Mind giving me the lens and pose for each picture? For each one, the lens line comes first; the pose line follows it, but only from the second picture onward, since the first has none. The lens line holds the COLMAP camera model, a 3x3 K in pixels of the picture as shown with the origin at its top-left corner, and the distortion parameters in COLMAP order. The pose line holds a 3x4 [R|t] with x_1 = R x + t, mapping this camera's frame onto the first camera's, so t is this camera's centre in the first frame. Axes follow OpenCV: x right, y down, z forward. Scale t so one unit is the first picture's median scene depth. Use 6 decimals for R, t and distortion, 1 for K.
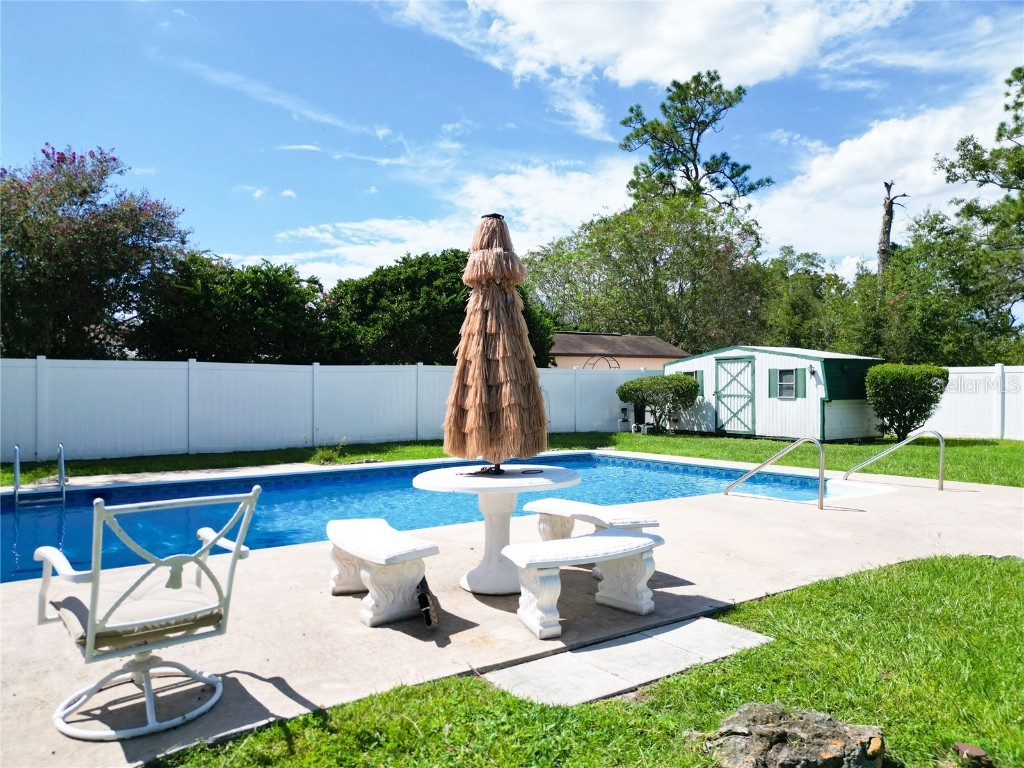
lens RADIAL K [[702.8, 0, 512.0], [0, 702.8, 384.0], [0, 0, 1]] dist [0.051113, -0.033773]
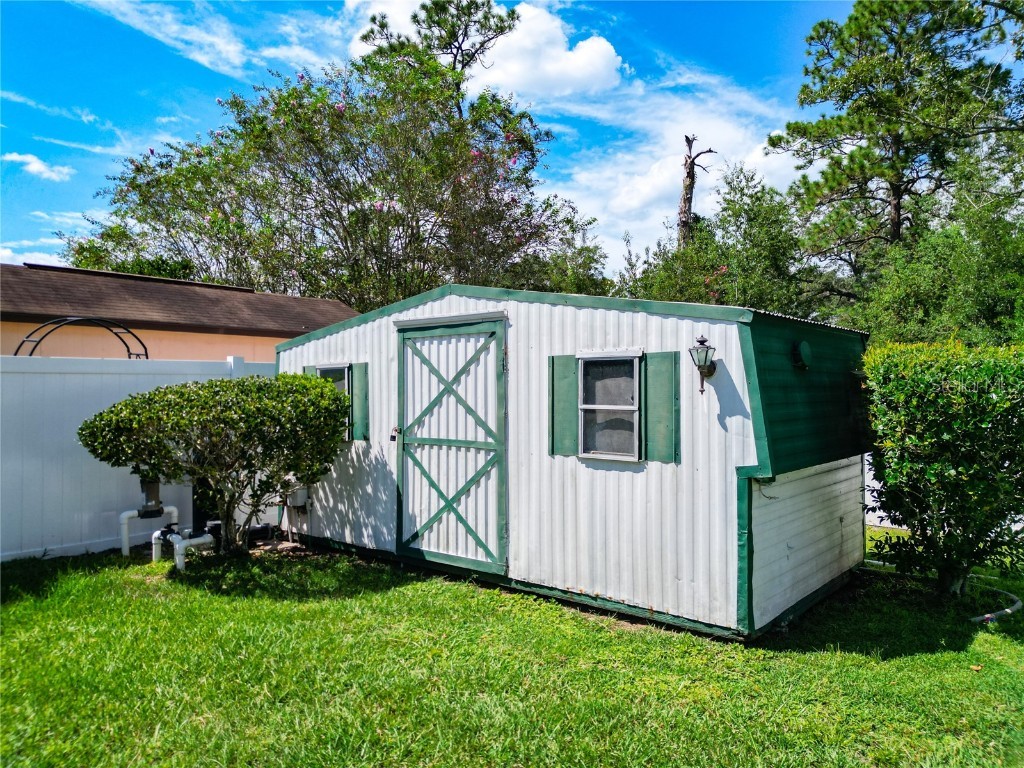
lens RADIAL K [[720.8, 0, 512.0], [0, 720.8, 384.0], [0, 0, 1]] dist [-0.001063, -0.005762]
pose [[0.956134, 0.003839, 0.292906, 0.241927], [-0.001900, 0.999974, -0.006905, -0.007510], [-0.292925, 0.006046, 0.956116, 0.668451]]
